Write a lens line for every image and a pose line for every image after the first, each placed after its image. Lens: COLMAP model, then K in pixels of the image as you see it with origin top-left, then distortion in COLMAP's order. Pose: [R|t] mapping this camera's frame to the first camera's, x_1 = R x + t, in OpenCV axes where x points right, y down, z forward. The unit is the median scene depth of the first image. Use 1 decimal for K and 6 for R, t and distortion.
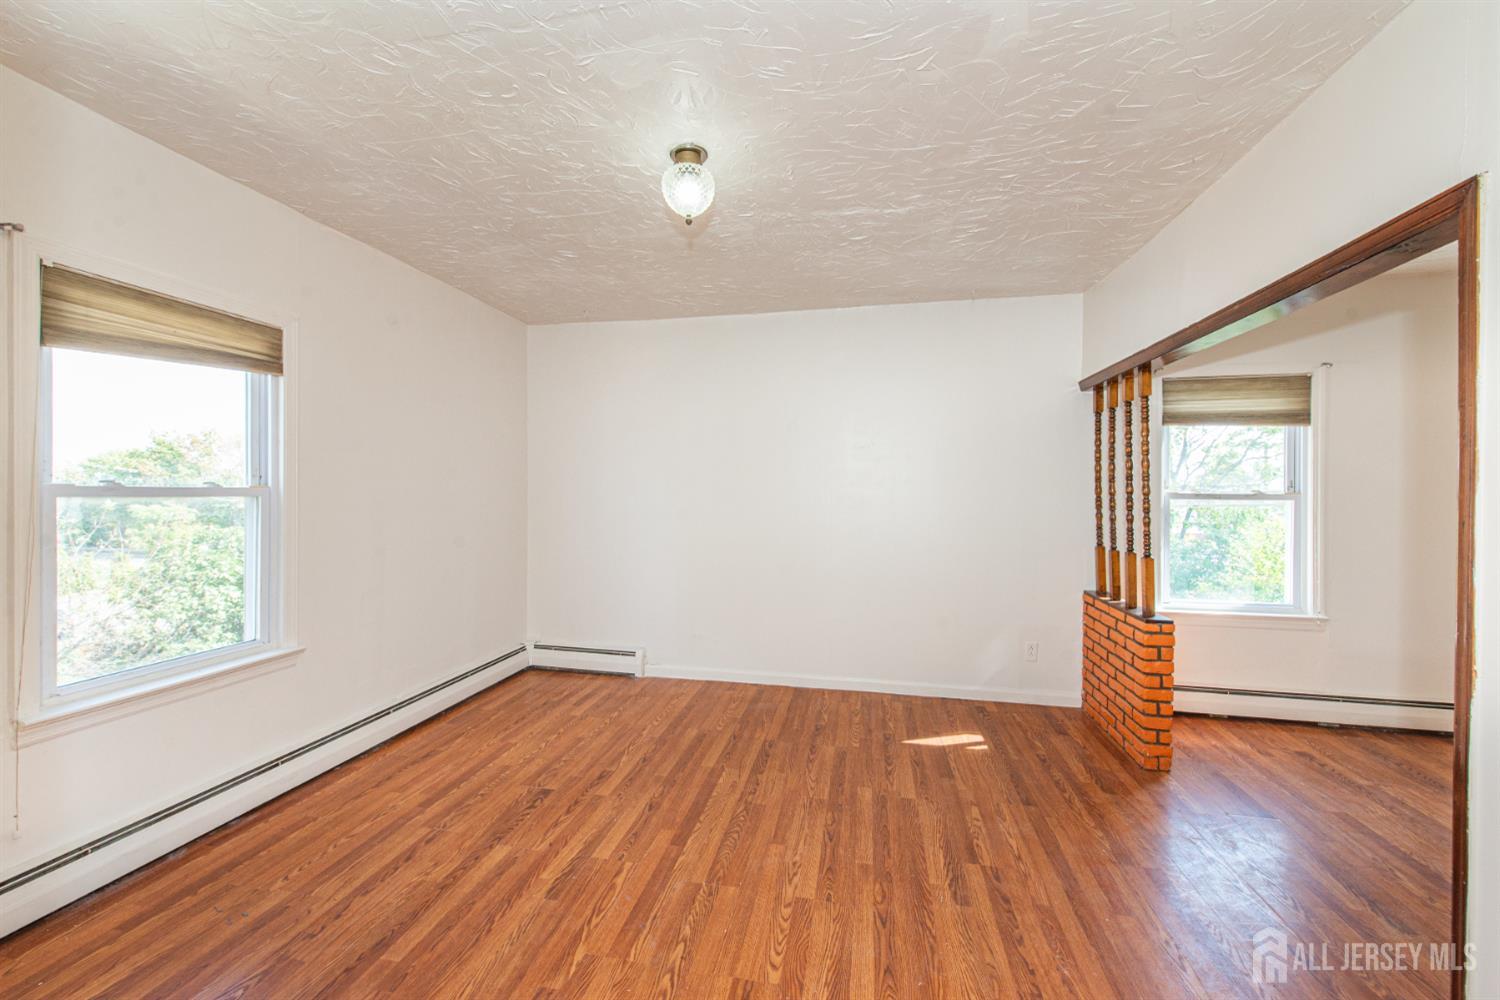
lens RADIAL K [[596.1, 0, 756.1], [0, 596.1, 494.3], [0, 0, 1]] dist [0.002816, -0.000596]
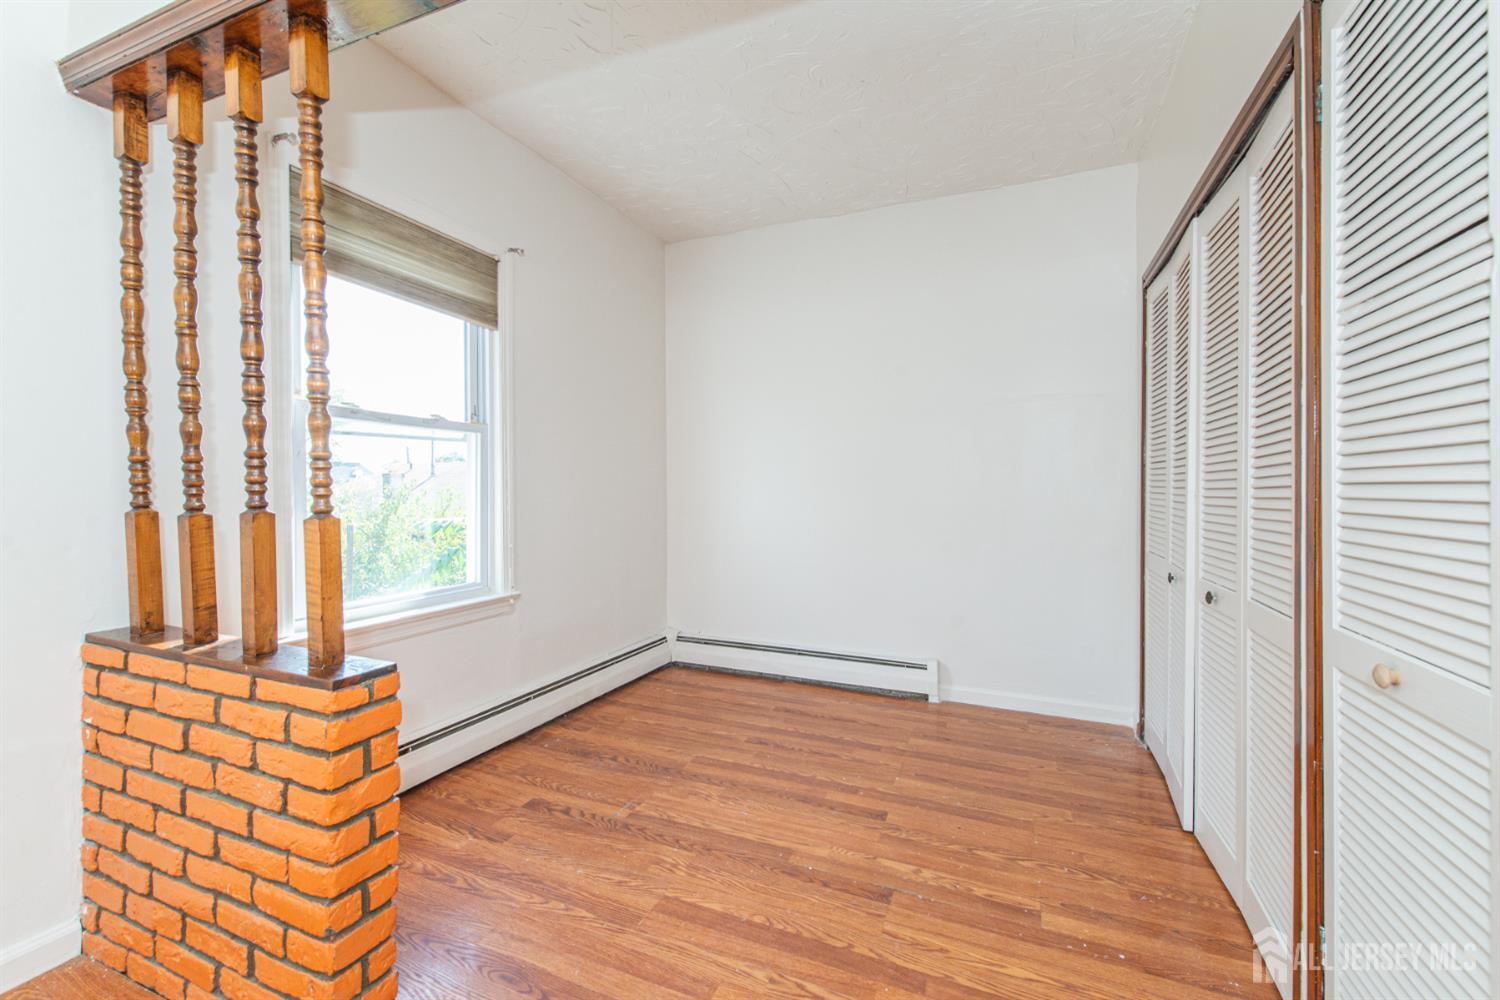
lens RADIAL K [[596.1, 0, 765.8], [0, 596.1, 492.7], [0, 0, 1]] dist [0.002816, -0.000596]
pose [[0.180539, -0.011182, 0.983504, 0.288567], [-0.000462, 0.999934, 0.011454, 0.075324], [-0.983568, -0.002522, 0.180522, 0.572041]]
